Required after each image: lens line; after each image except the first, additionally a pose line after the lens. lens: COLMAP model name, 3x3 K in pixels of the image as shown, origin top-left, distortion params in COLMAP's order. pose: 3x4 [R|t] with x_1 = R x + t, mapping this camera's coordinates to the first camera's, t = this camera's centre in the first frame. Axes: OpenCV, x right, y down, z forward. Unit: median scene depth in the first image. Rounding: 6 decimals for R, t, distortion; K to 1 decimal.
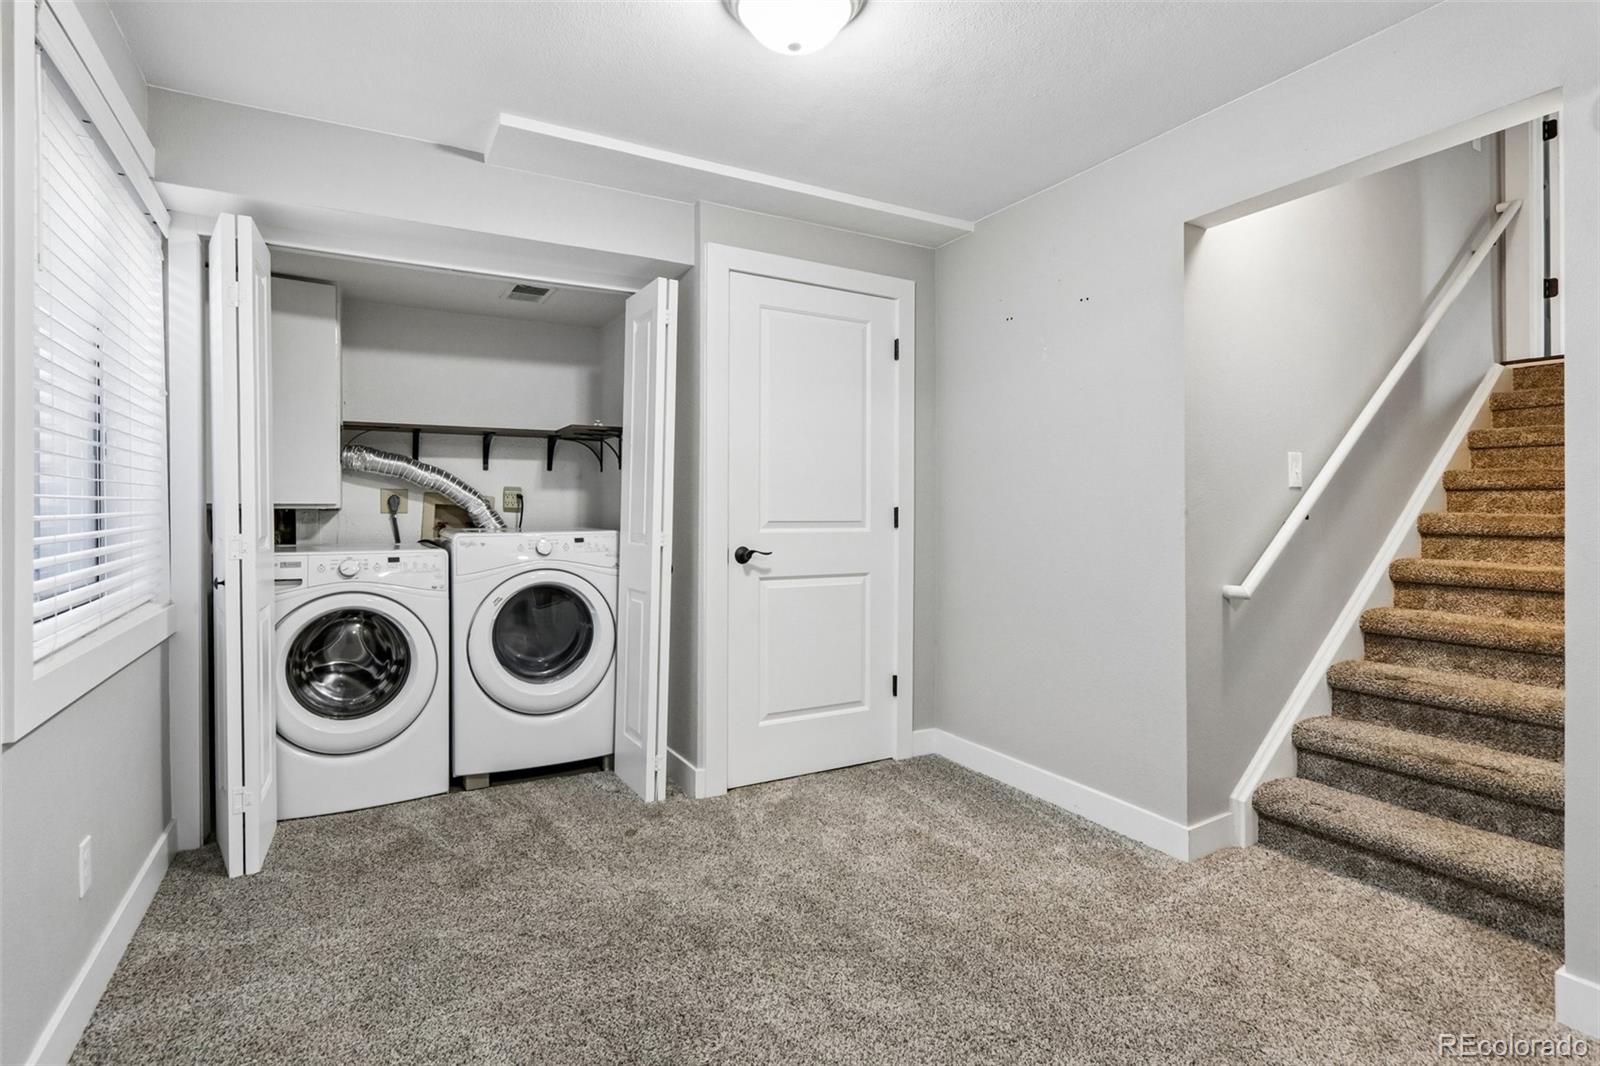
lens RADIAL K [[767.5, 0, 791.1], [0, 767.5, 522.0], [0, 0, 1]] dist [-0.010564, 0.002367]
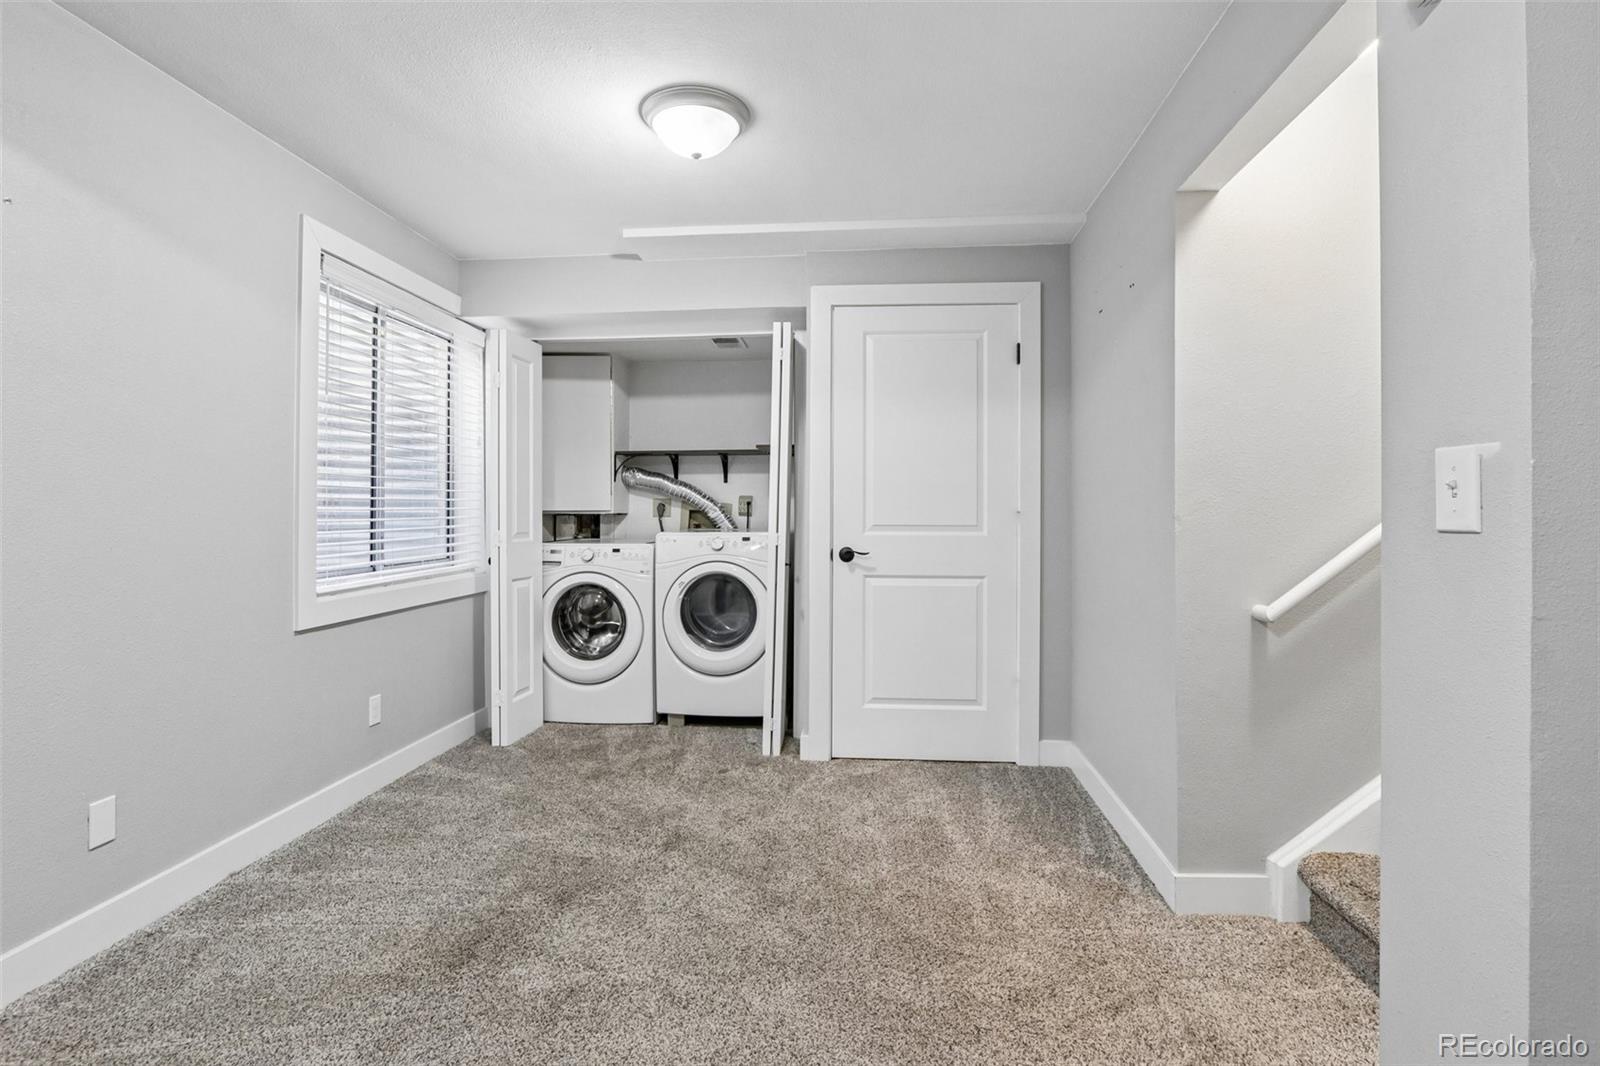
lens RADIAL K [[767.5, 0, 801.1], [0, 767.5, 524.0], [0, 0, 1]] dist [-0.010564, 0.002367]
pose [[0.833636, 0.007112, -0.552269, 0.532980], [-0.006839, 0.999973, 0.002554, -0.004667], [0.552272, 0.001648, 0.833662, 0.015921]]
